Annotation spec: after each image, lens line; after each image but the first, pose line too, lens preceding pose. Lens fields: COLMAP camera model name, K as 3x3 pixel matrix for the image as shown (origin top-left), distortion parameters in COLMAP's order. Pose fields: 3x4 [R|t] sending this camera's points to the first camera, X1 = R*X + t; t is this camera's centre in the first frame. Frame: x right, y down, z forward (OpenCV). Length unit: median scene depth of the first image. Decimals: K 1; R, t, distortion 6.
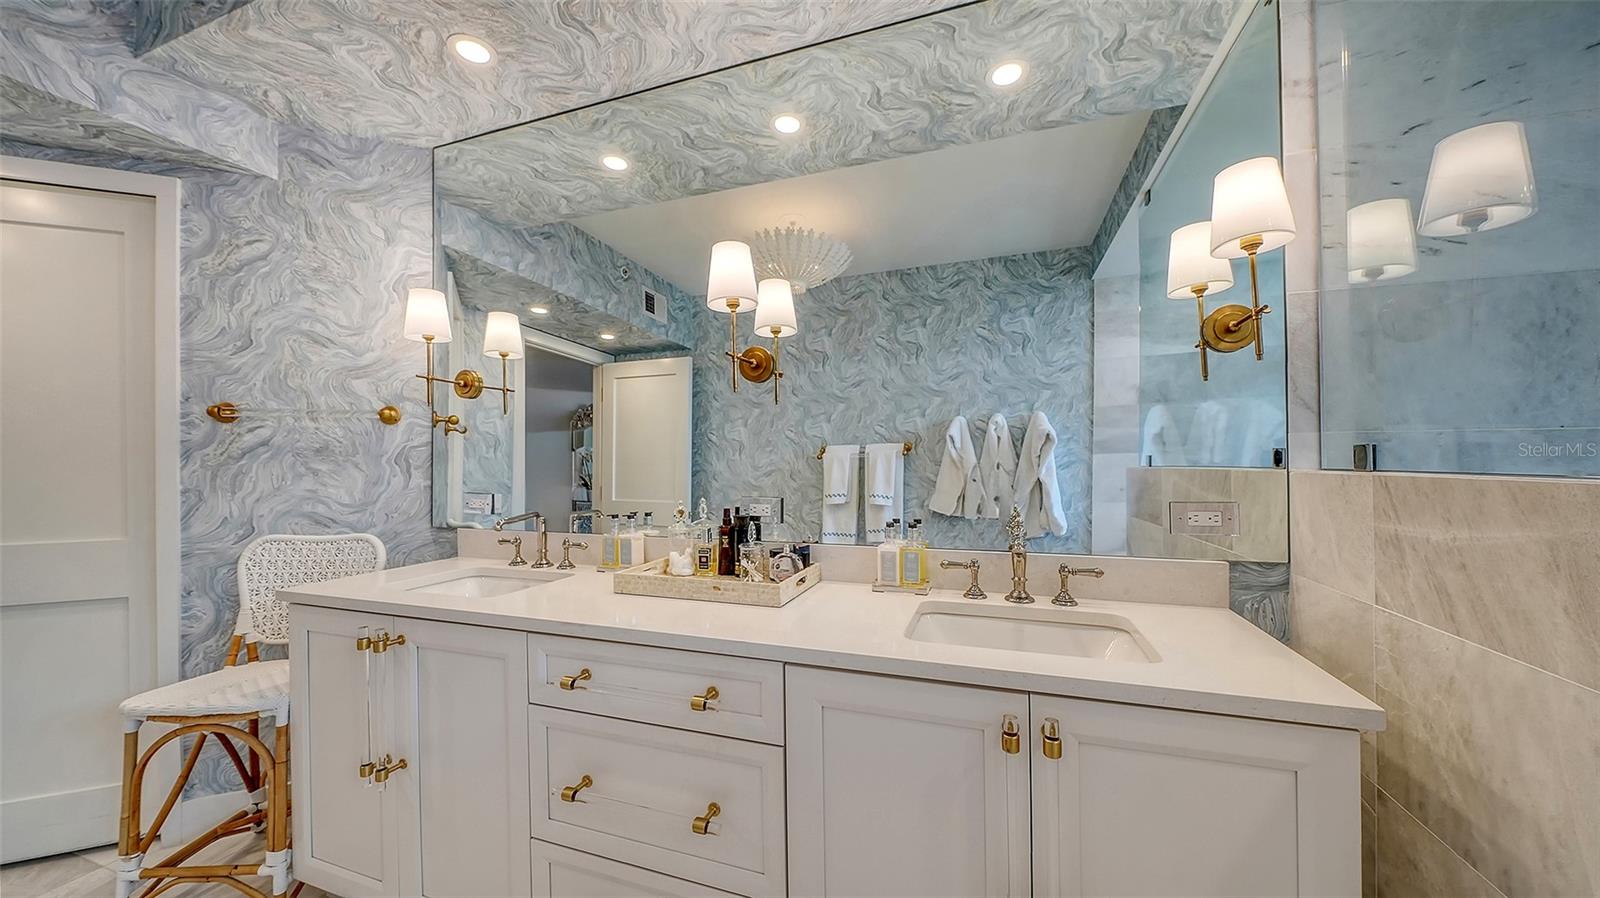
lens RADIAL K [[566.7, 0, 802.7], [0, 566.7, 445.0], [0, 0, 1]] dist [0.000410, -0.000078]
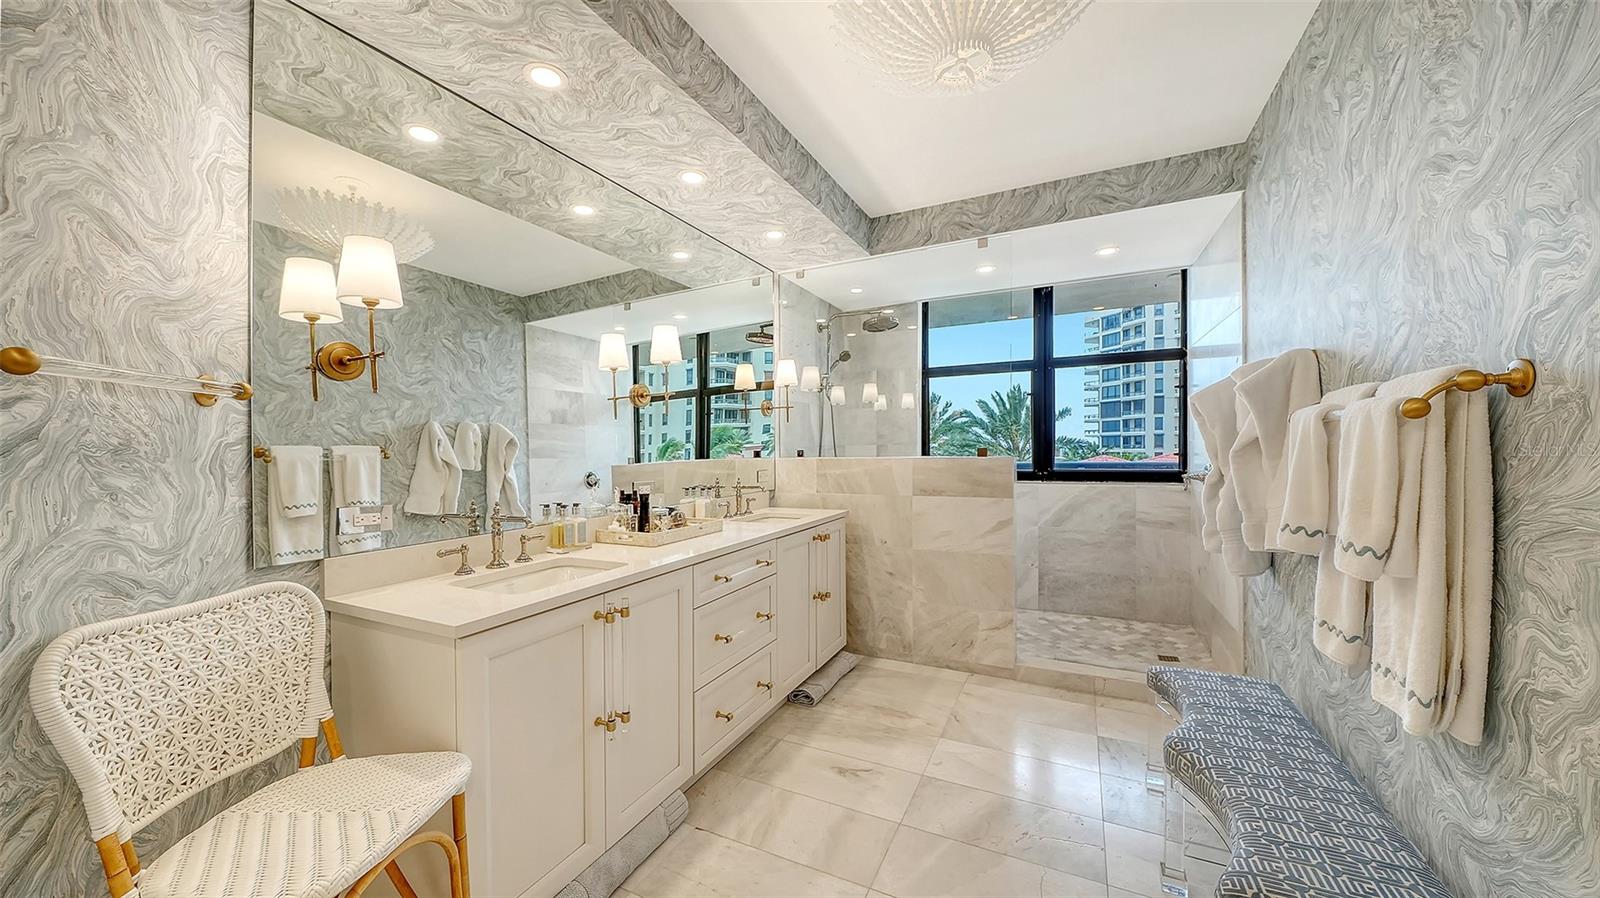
lens RADIAL K [[566.7, 0, 802.7], [0, 566.7, 445.0], [0, 0, 1]] dist [0.000410, -0.000078]
pose [[0.112885, 0.013592, 0.993515, -1.262514], [-0.008186, 0.999885, -0.012749, 0.005767], [-0.993574, -0.006693, 0.112984, 0.318990]]
